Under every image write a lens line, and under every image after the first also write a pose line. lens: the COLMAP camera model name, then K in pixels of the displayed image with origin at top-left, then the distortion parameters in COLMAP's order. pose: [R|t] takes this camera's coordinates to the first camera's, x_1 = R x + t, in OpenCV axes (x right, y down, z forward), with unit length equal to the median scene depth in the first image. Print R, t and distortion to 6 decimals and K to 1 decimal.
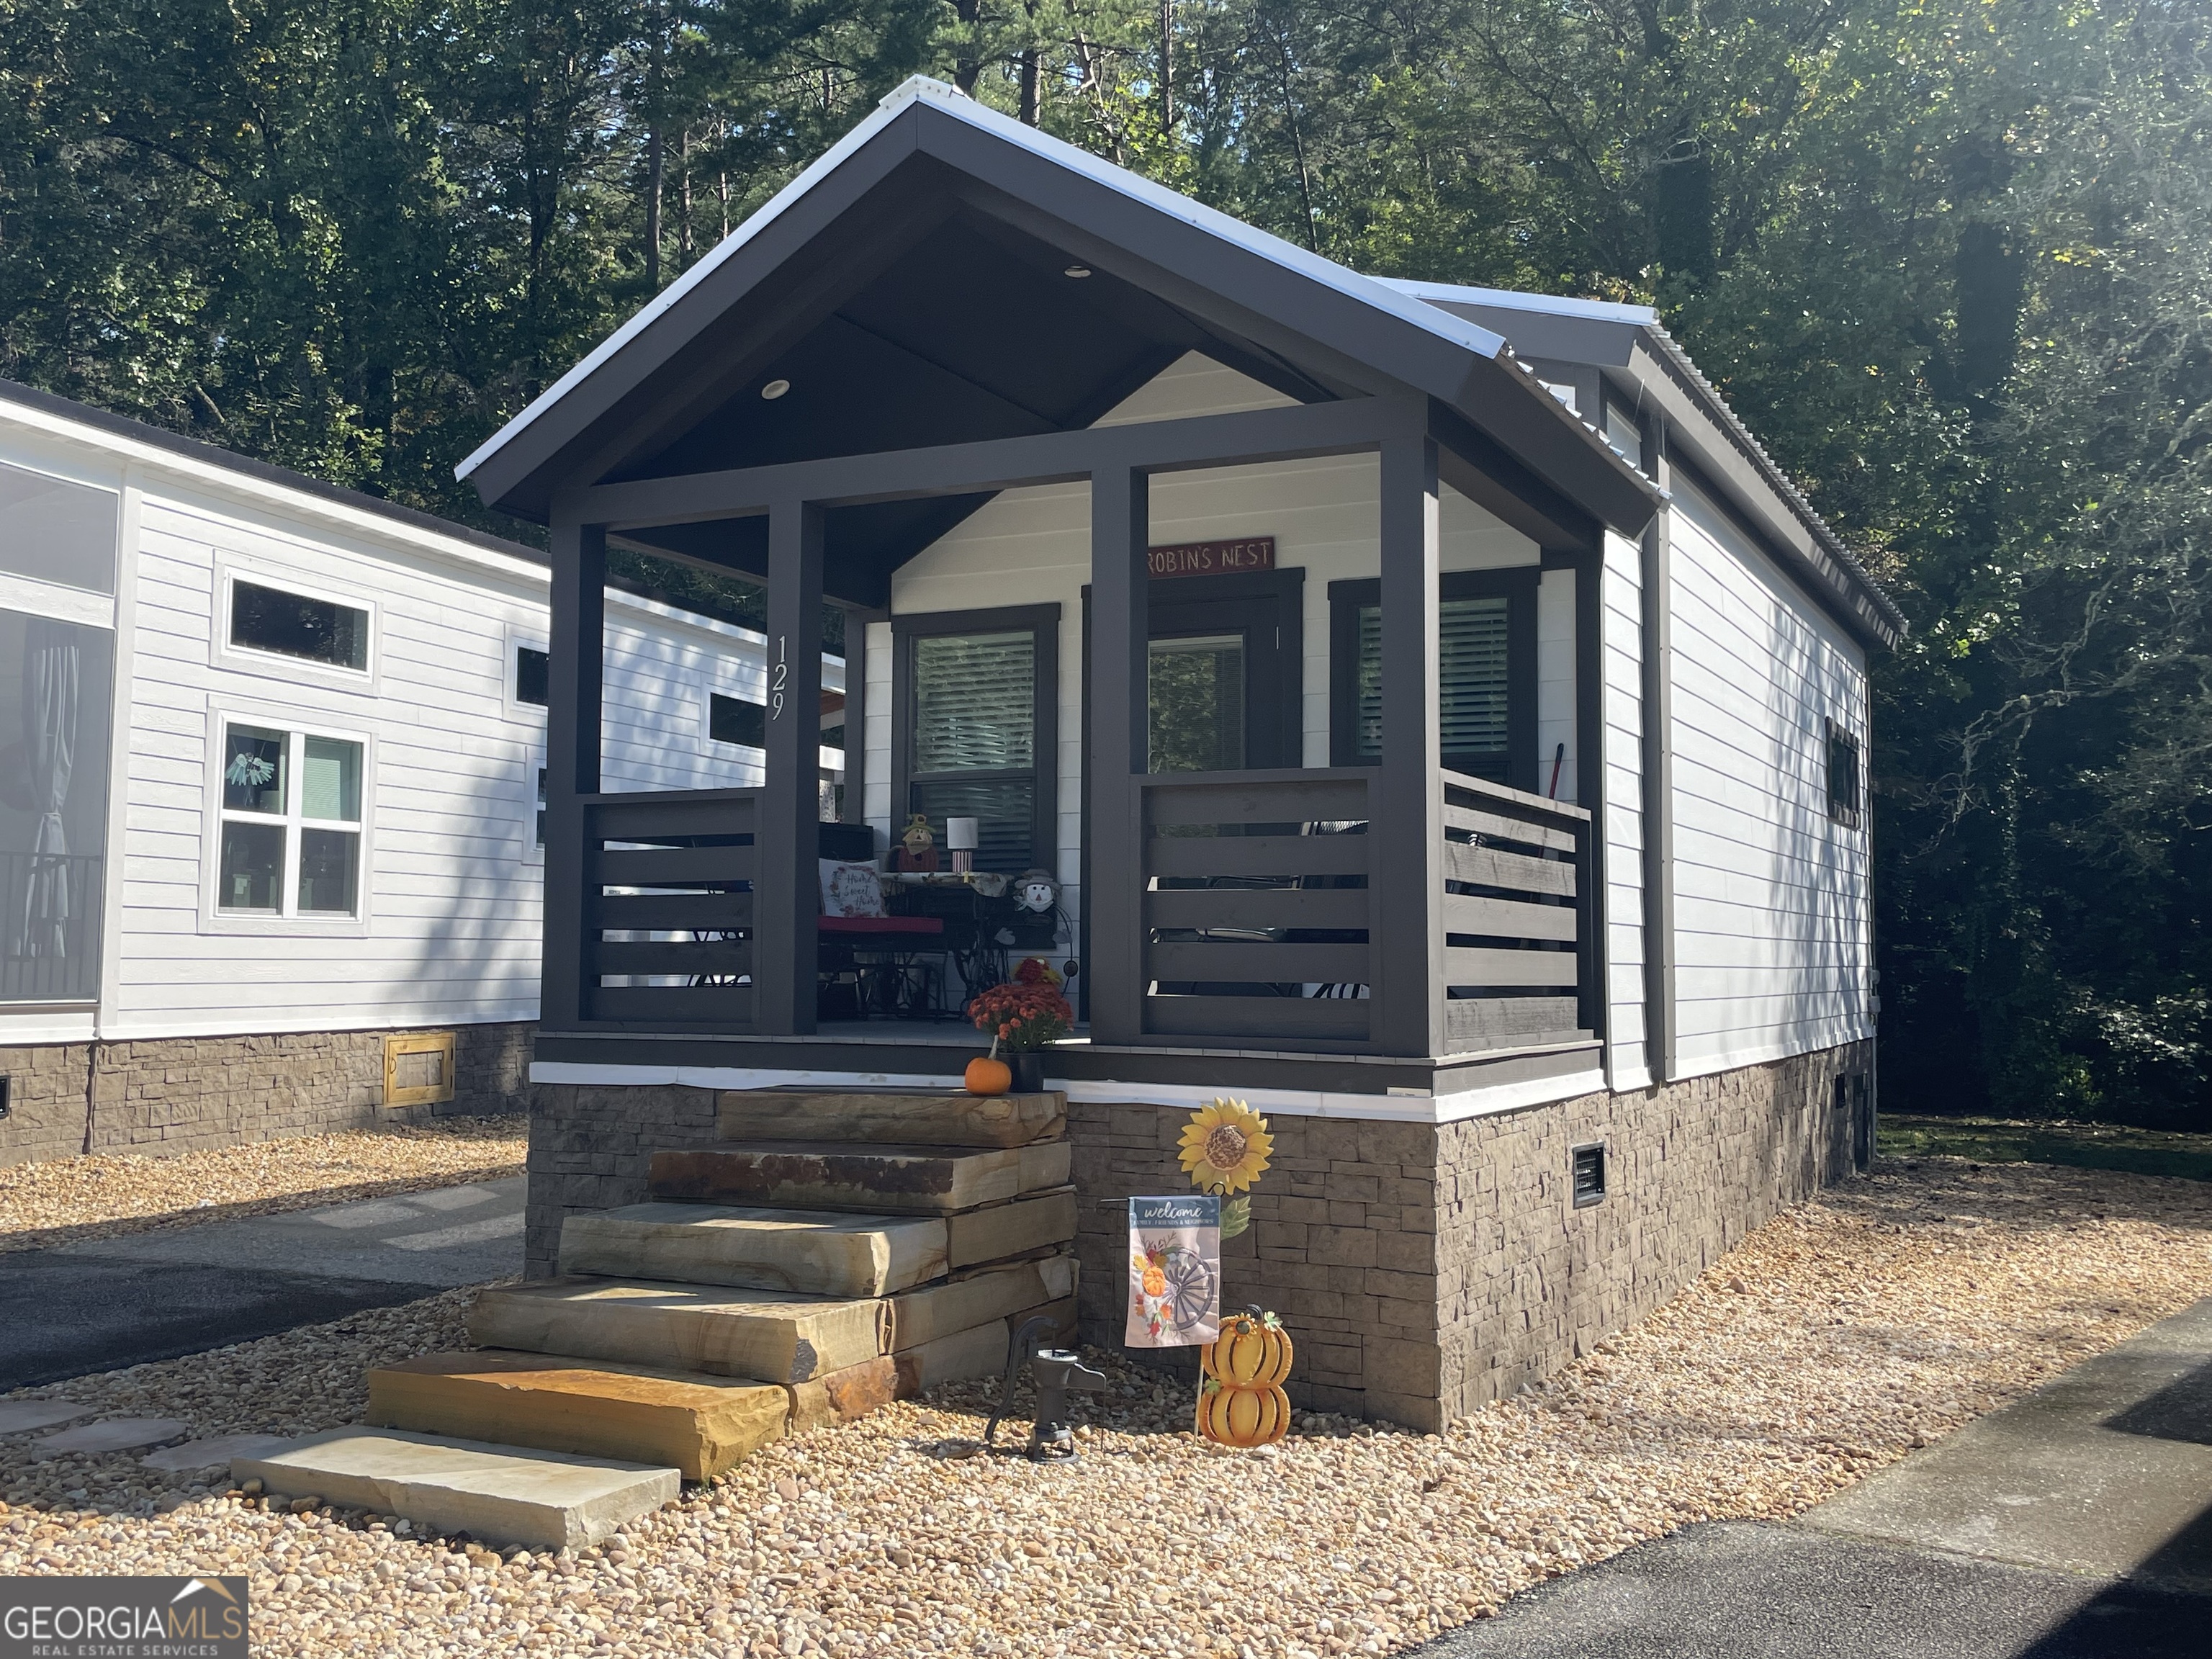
lens RADIAL K [[2149.7, 0, 1088.7], [0, 2149.7, 807.3], [0, 0, 1]] dist [0.042312, 0.000000]
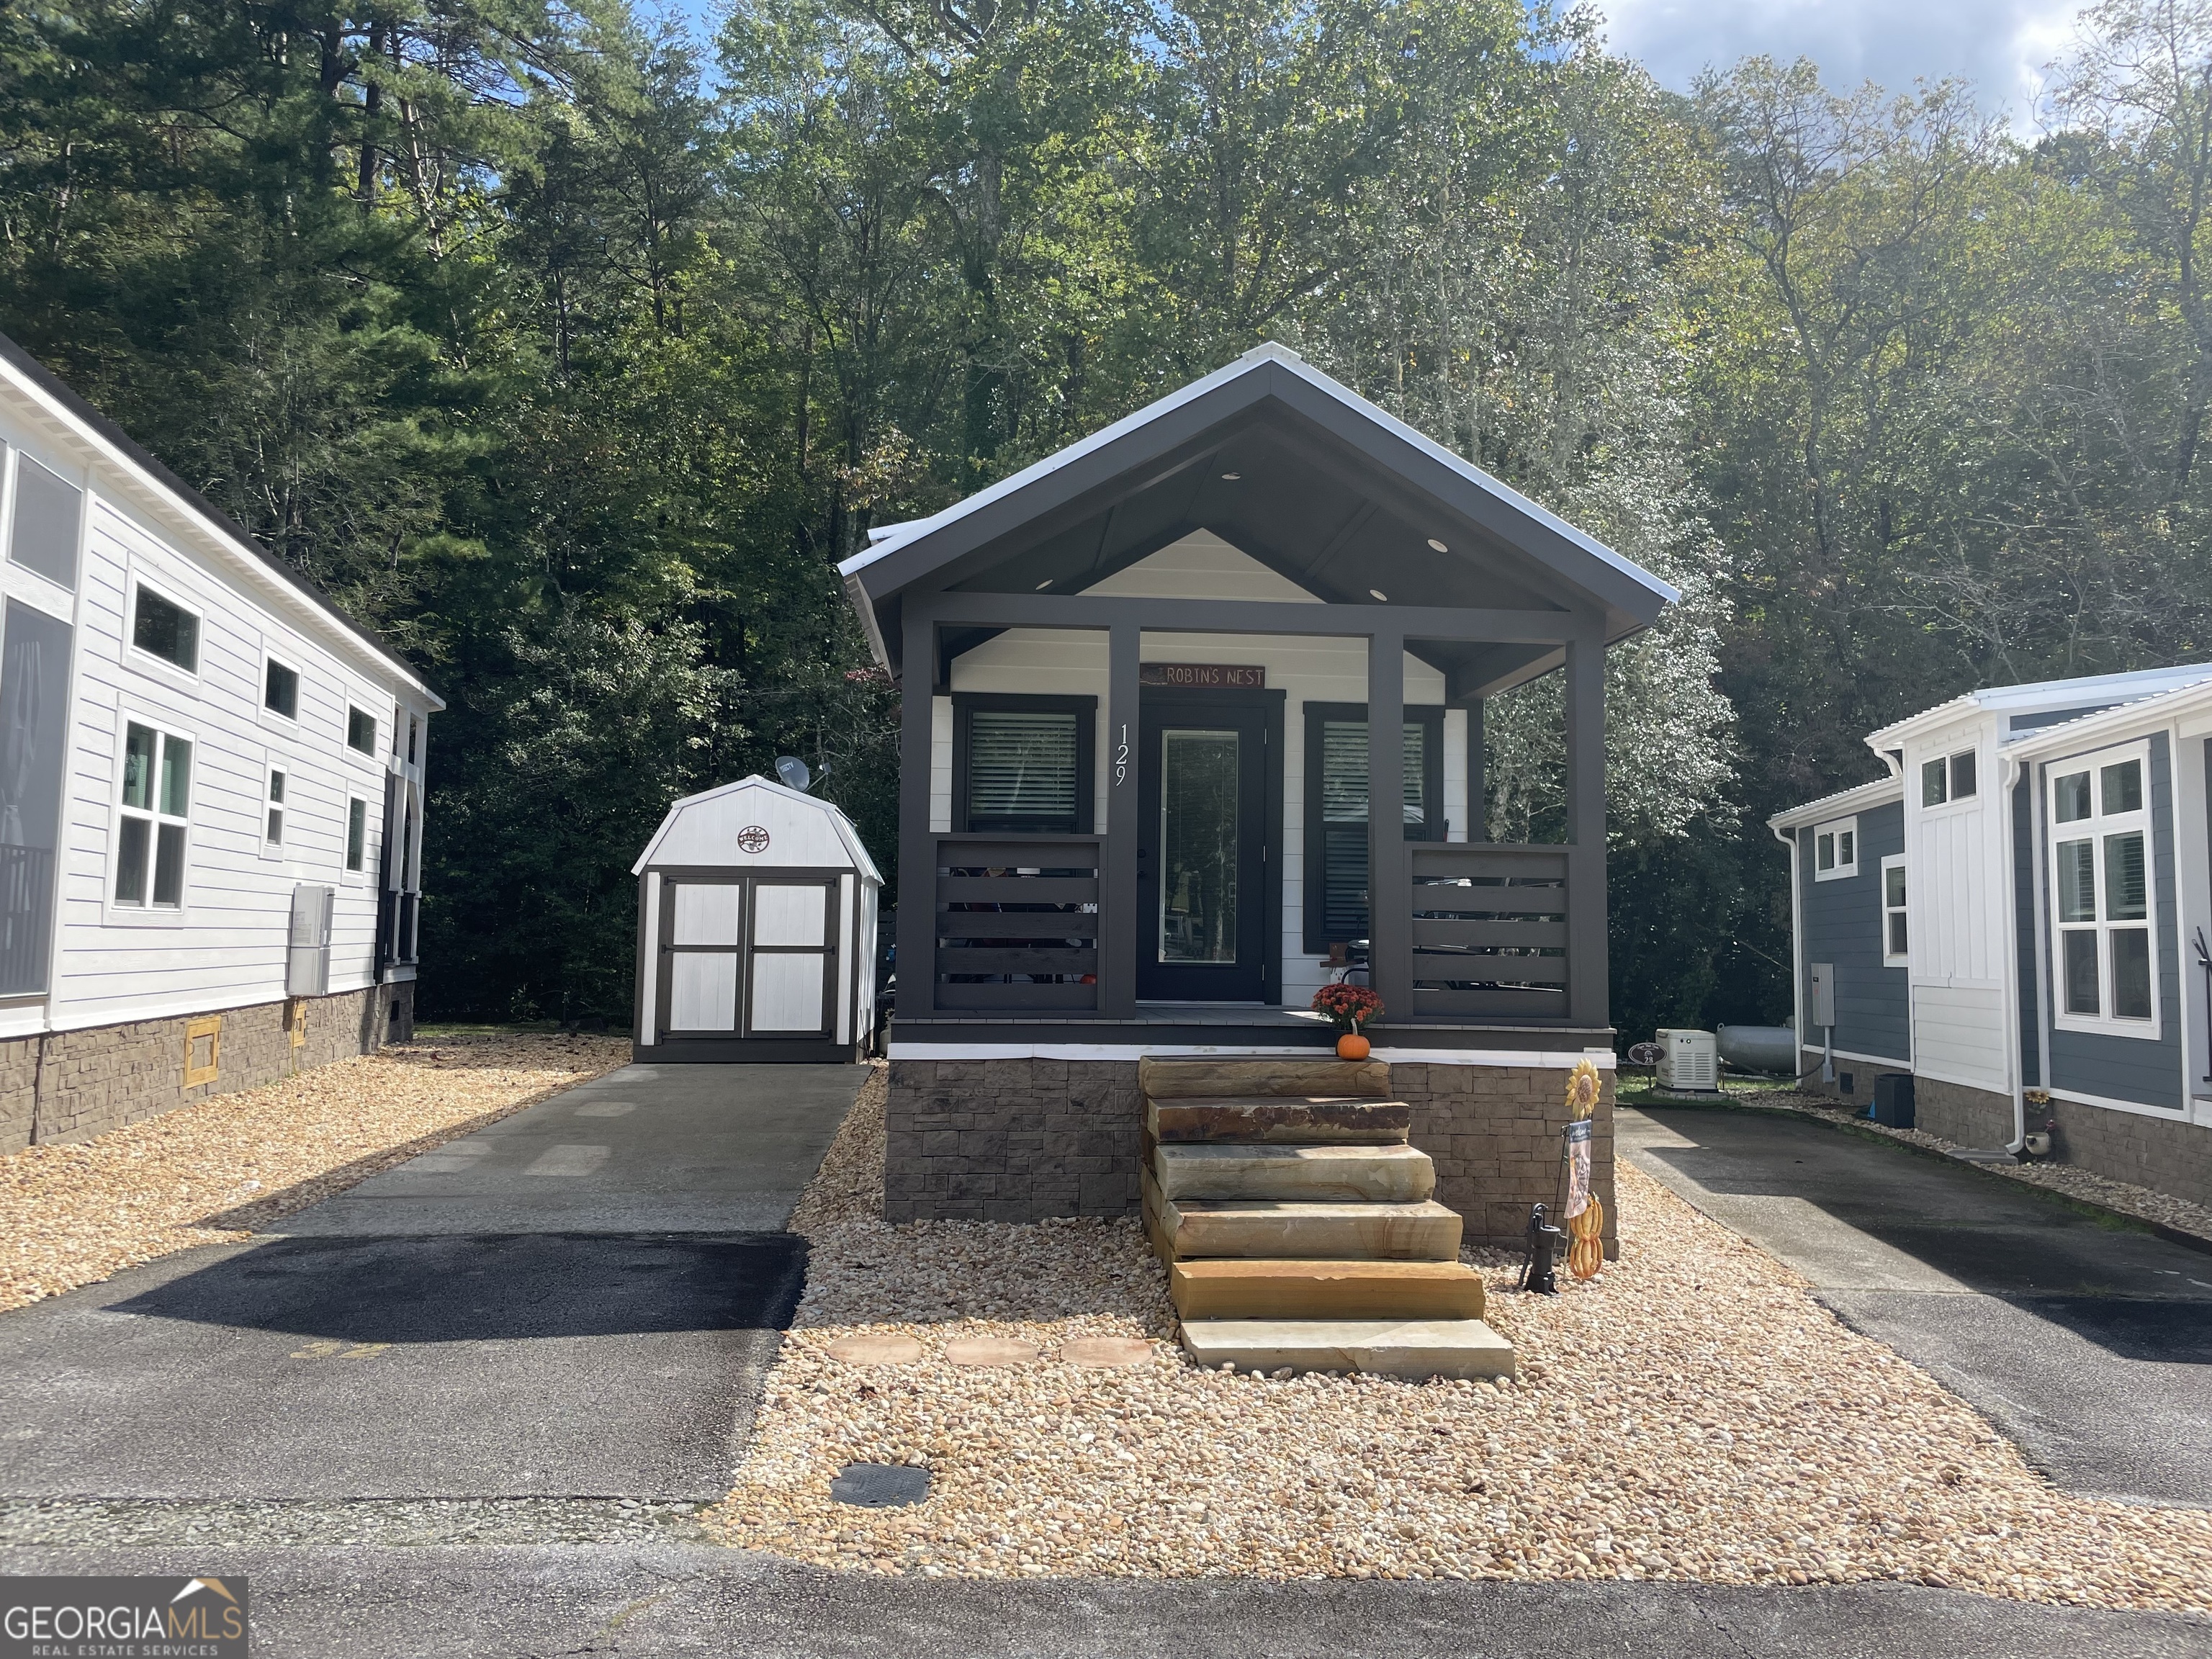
lens RADIAL K [[1706.6, 0, 1112.4], [0, 1706.6, 814.2], [0, 0, 1]] dist [0.042368, 0.001340]
pose [[0.854718, 0.044185, 0.517209, -0.590688], [-0.044812, 0.998932, -0.011283, -0.008966], [-0.517155, -0.013533, 0.855784, 0.070650]]
